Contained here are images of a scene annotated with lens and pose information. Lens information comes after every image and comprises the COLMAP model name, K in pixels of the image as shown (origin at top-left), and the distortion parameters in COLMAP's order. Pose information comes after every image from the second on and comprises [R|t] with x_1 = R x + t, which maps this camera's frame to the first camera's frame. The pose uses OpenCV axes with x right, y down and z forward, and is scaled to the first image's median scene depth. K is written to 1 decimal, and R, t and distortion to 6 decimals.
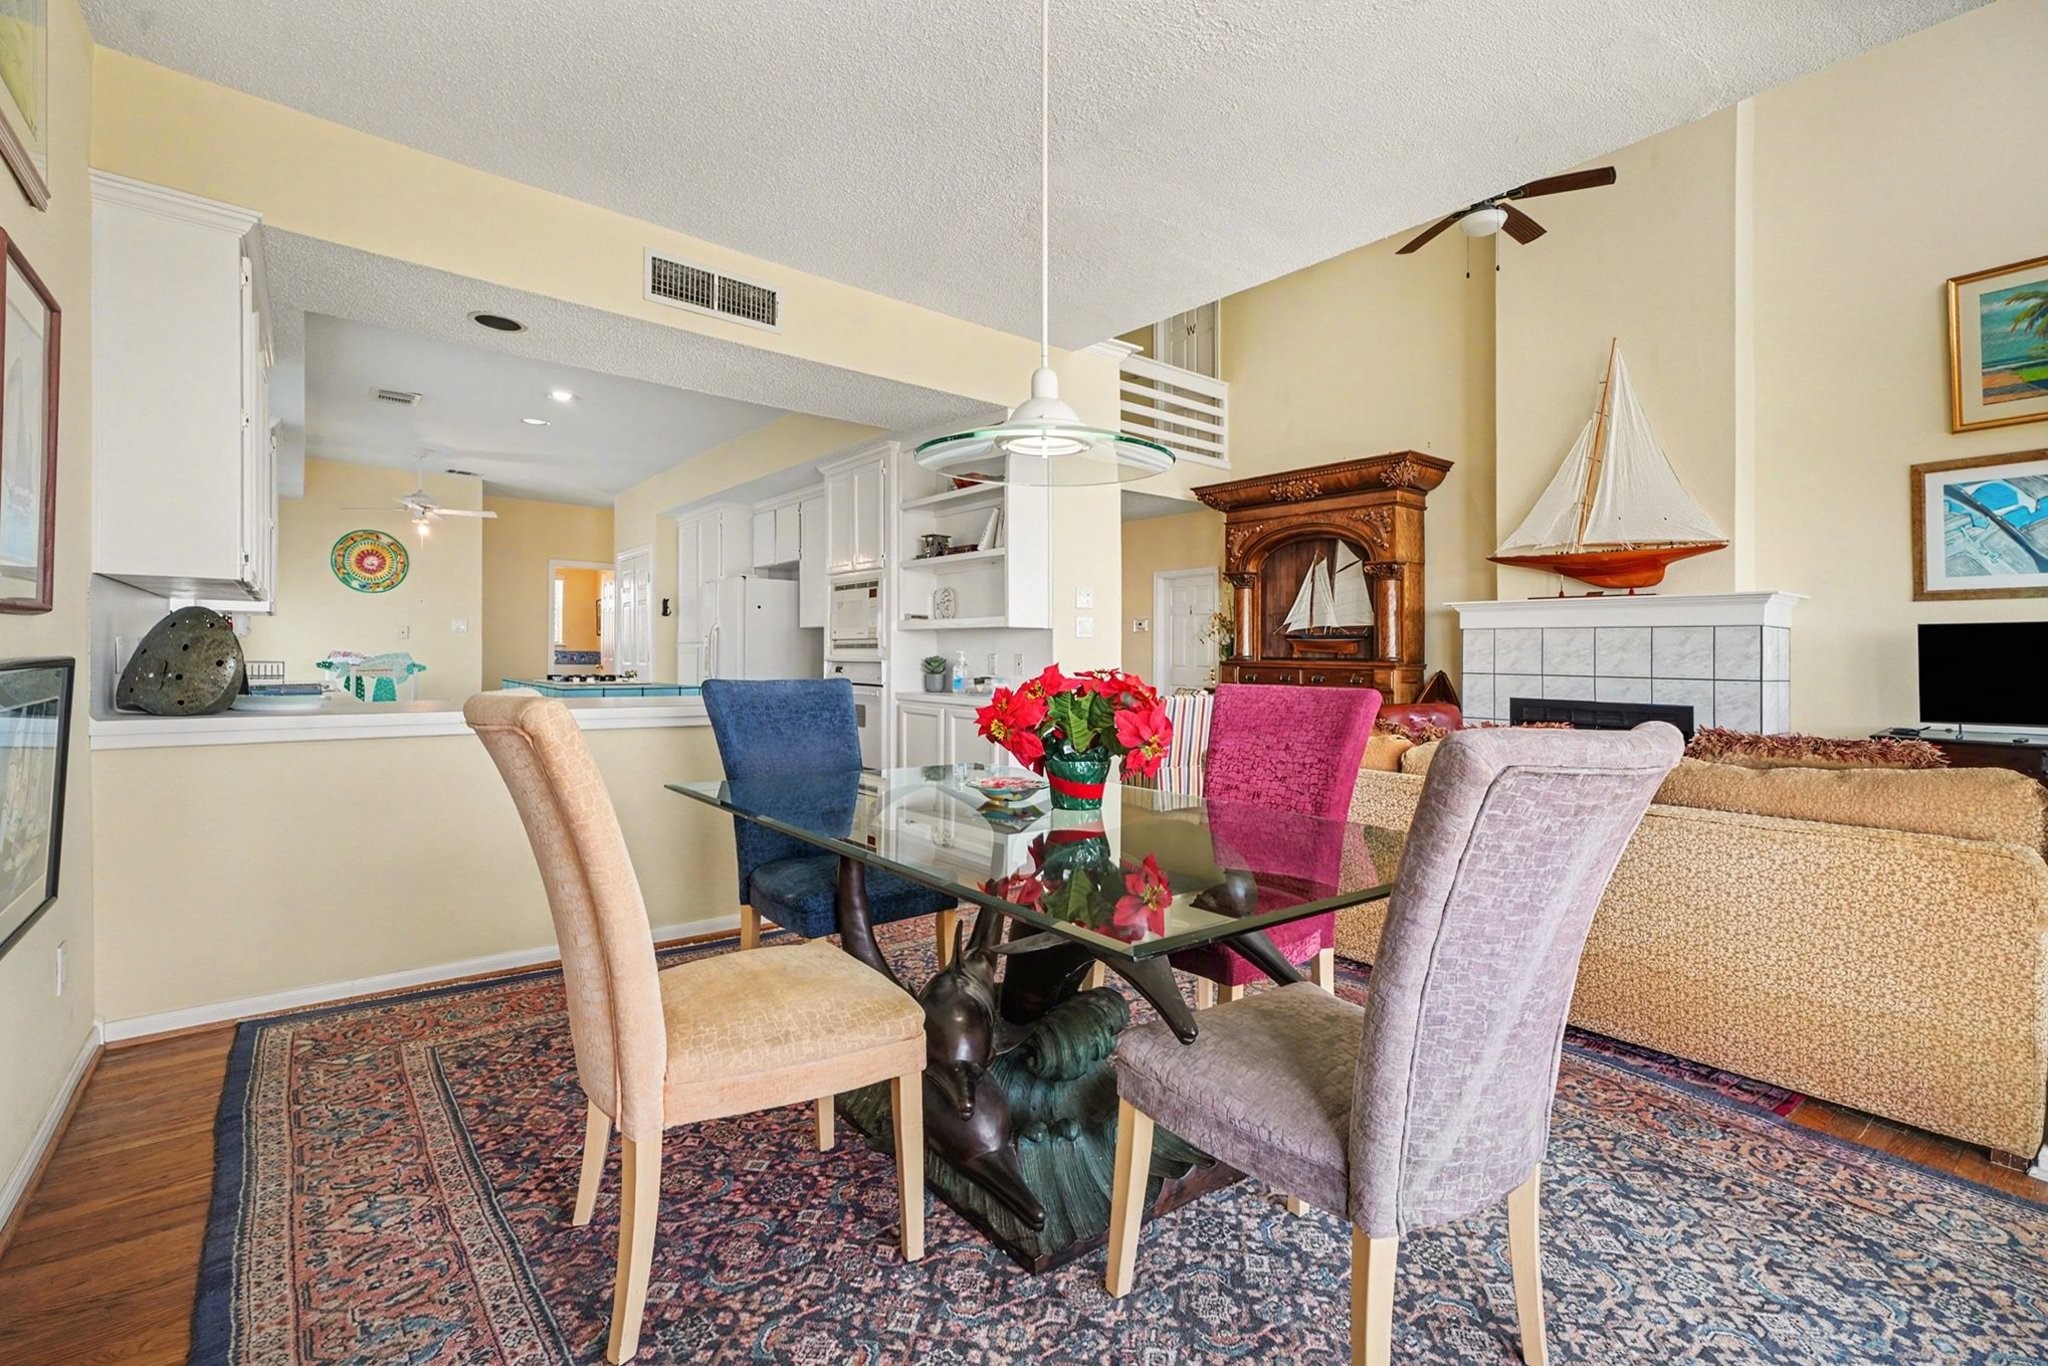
lens RADIAL K [[892.4, 0, 1010.8], [0, 892.4, 659.2], [0, 0, 1]] dist [-0.000173, -0.000051]
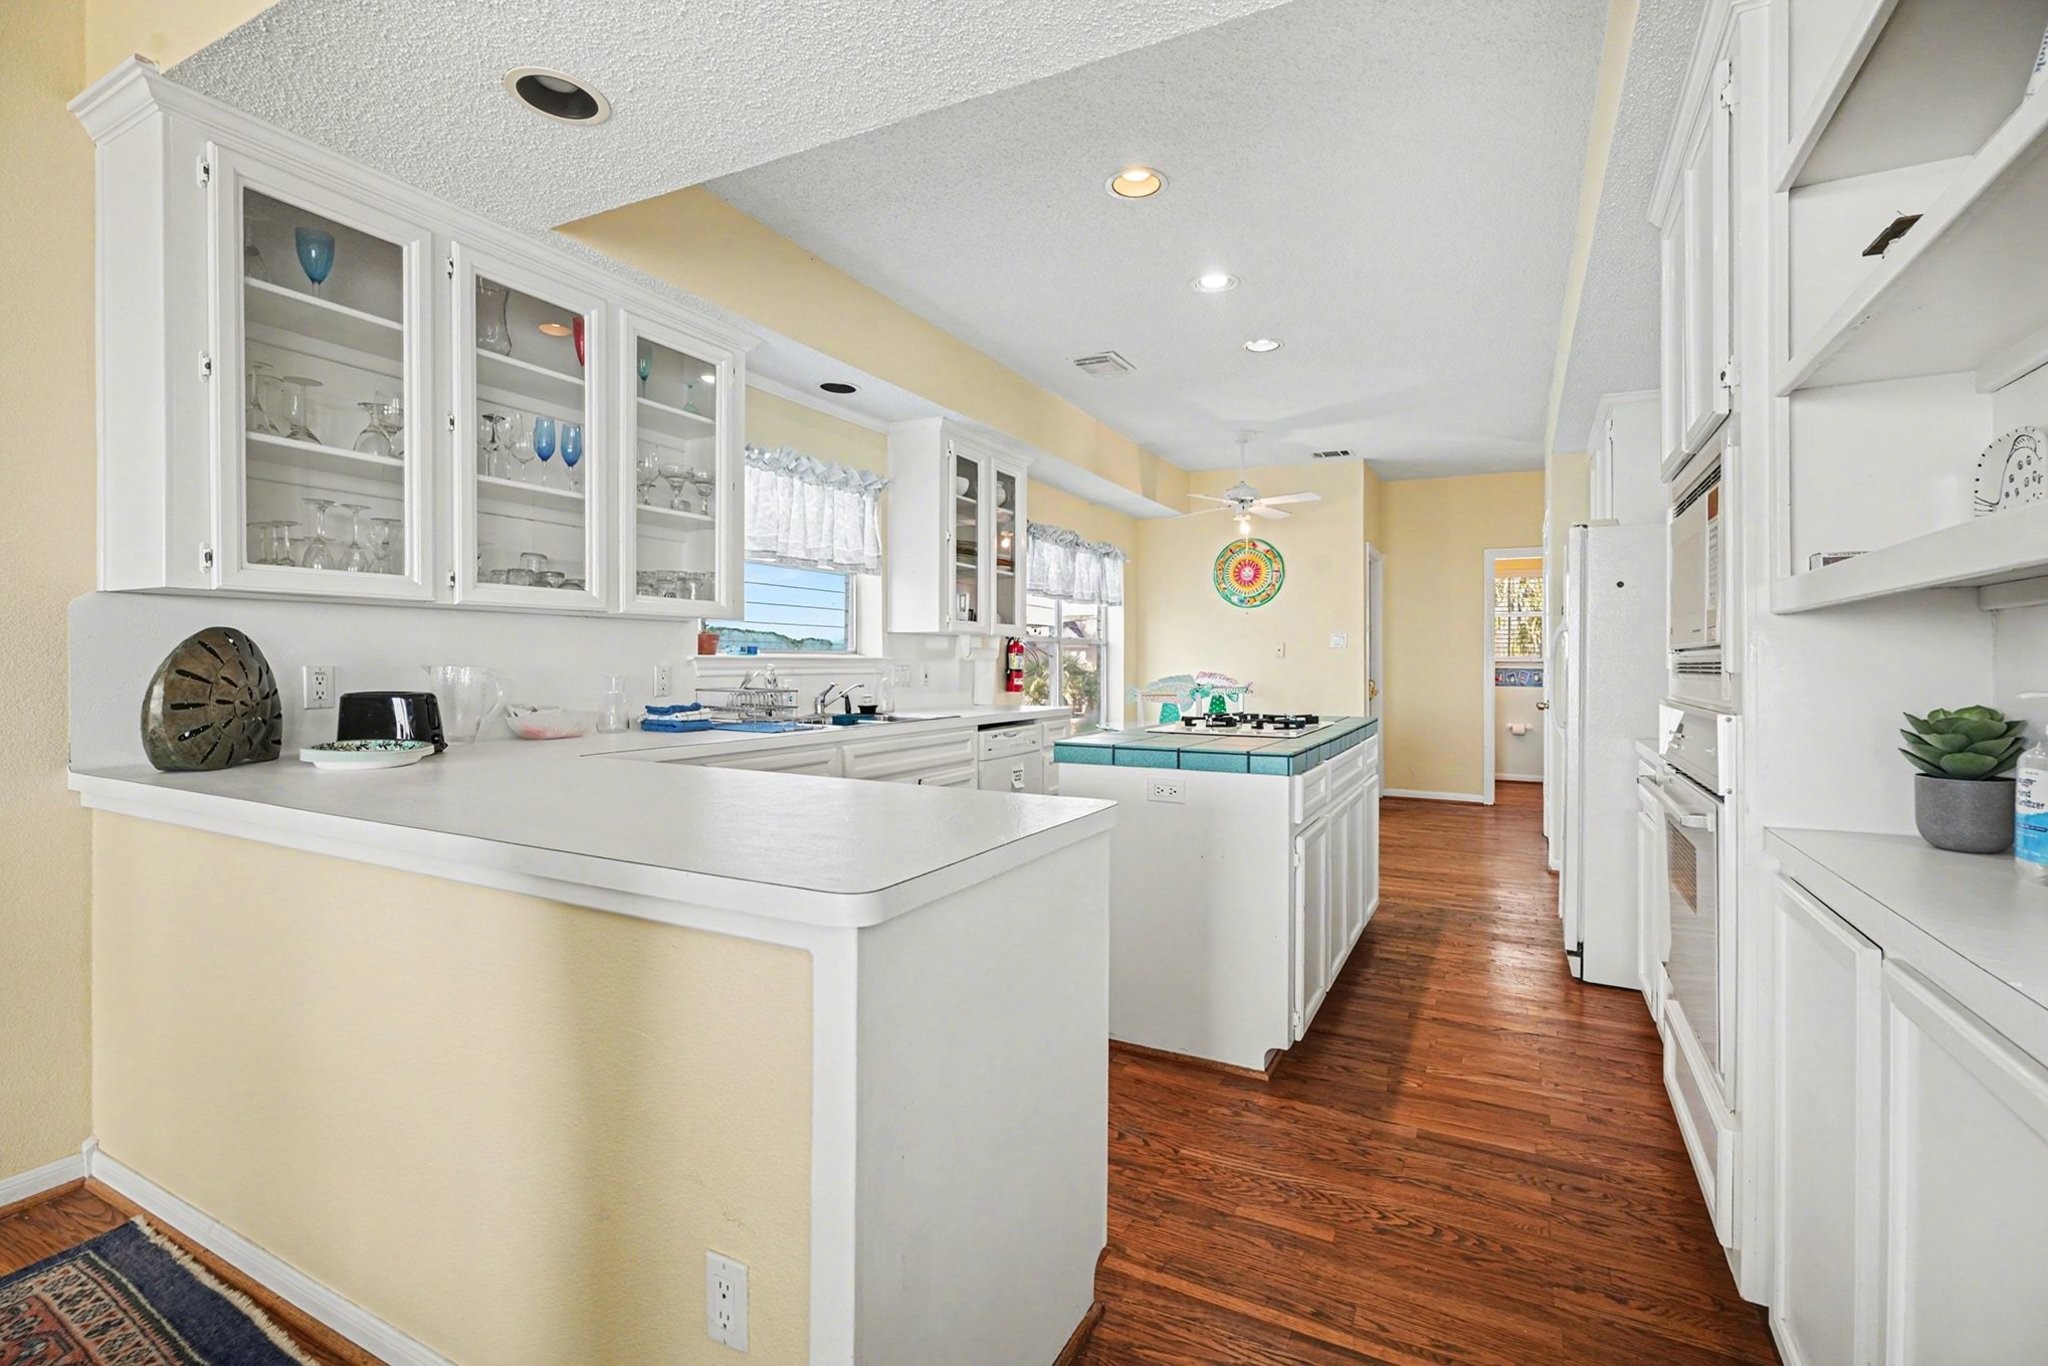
lens RADIAL K [[904.8, 0, 1057.5], [0, 904.8, 635.5], [0, 0, 1]] dist [0.001508, 0.000328]
pose [[0.419088, -0.035871, -0.907237, 0.031740], [-0.002941, 0.999160, -0.040864, -0.009396], [0.907941, 0.019793, 0.418631, 0.488739]]
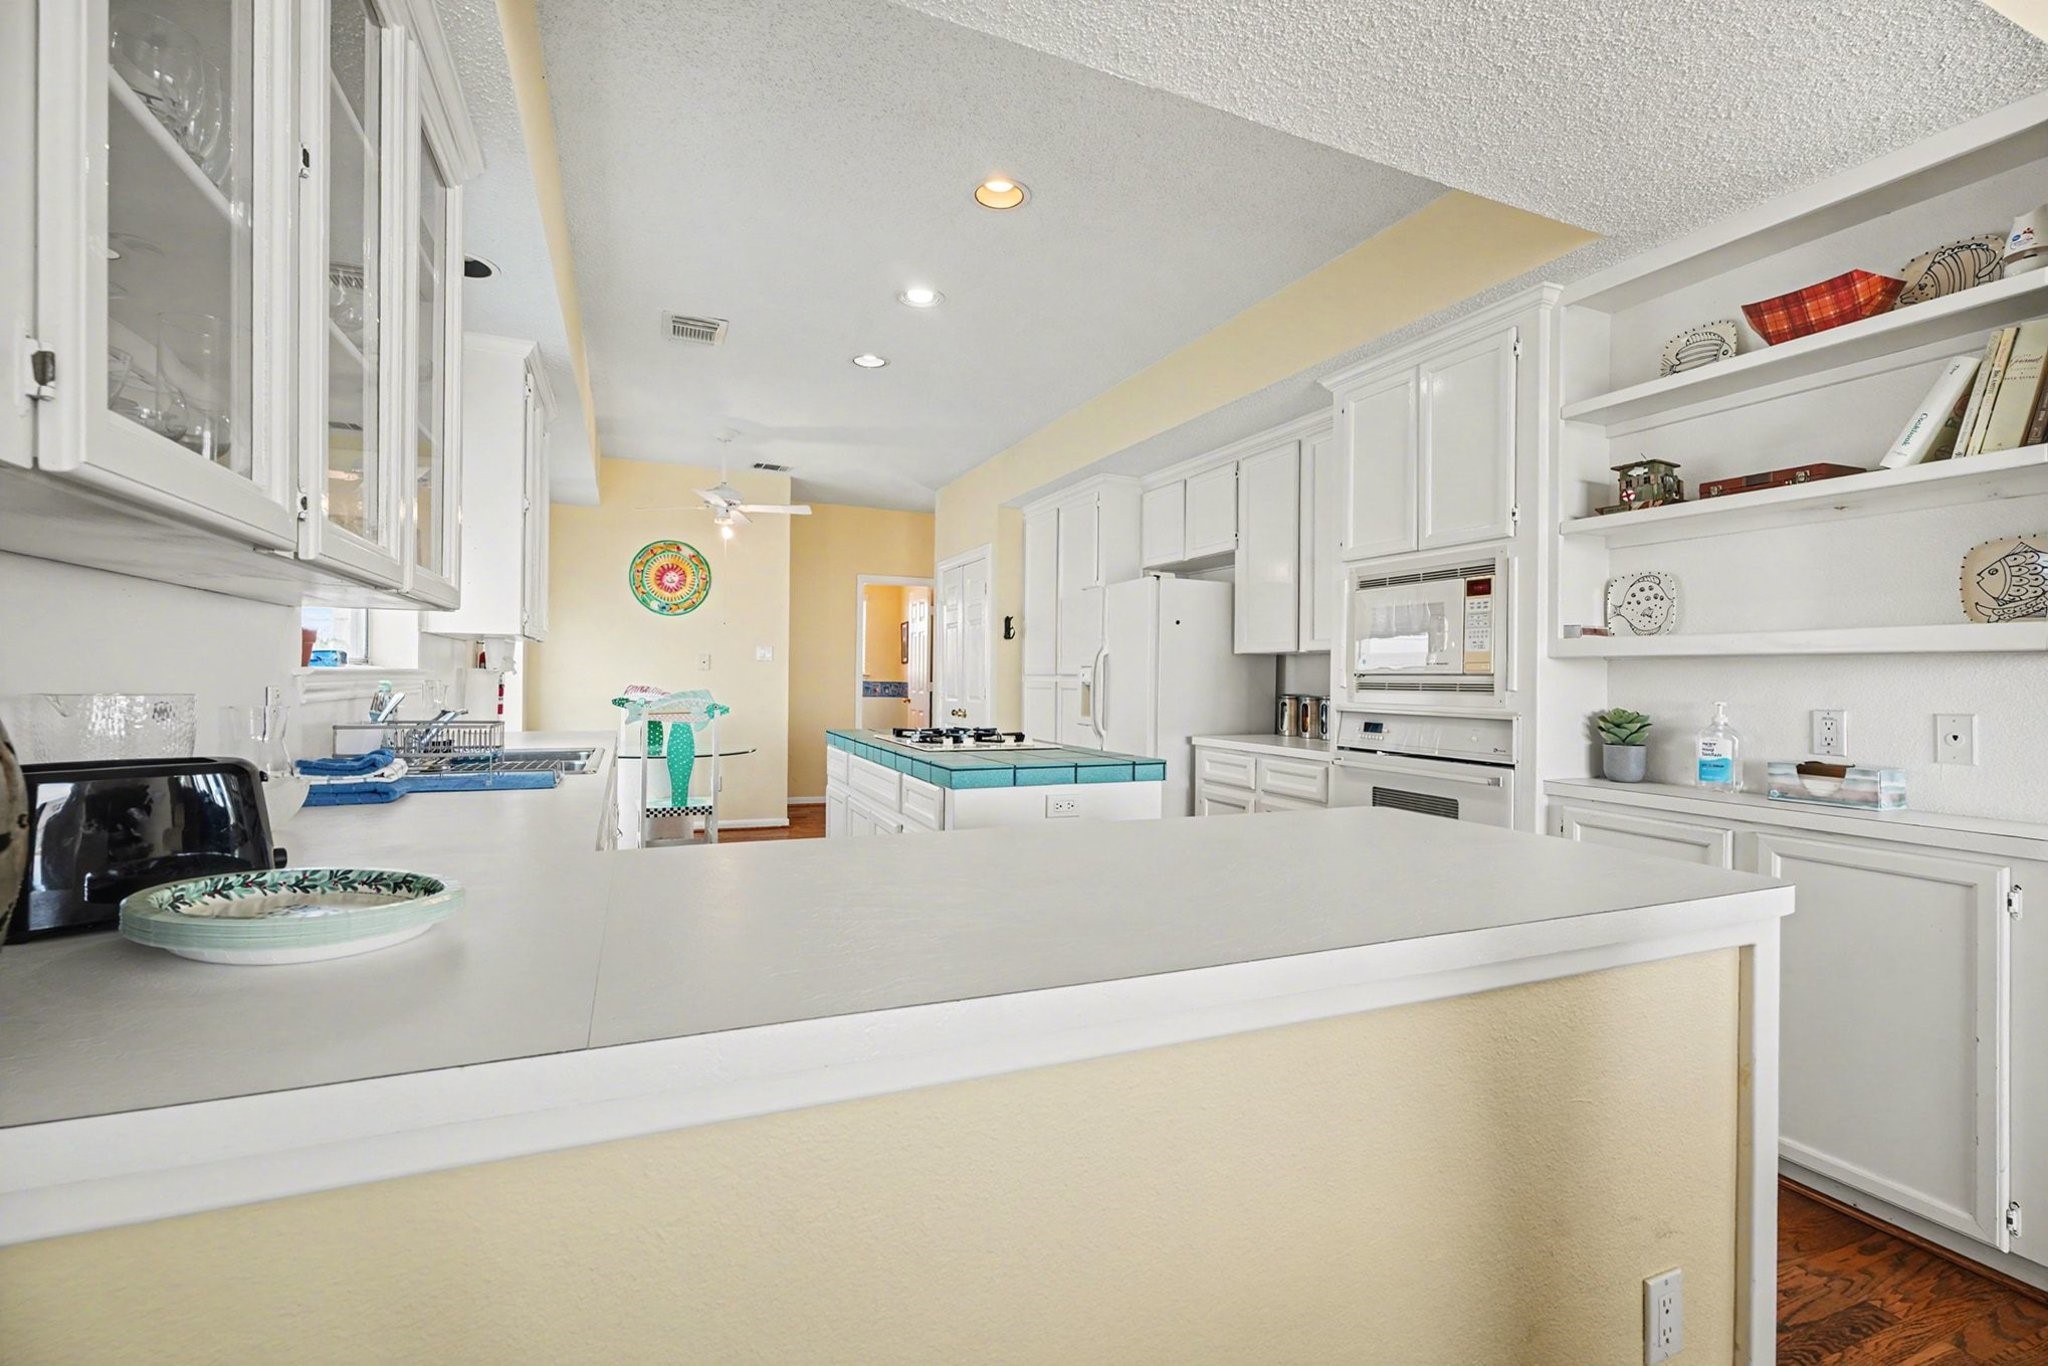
lens RADIAL K [[892.4, 0, 1010.8], [0, 892.4, 659.2], [0, 0, 1]] dist [-0.000173, -0.000051]
pose [[0.963533, -0.006239, -0.267518, -0.209993], [-0.000790, 0.999657, -0.026159, -0.013459], [0.267590, 0.025417, 0.963198, 0.315464]]
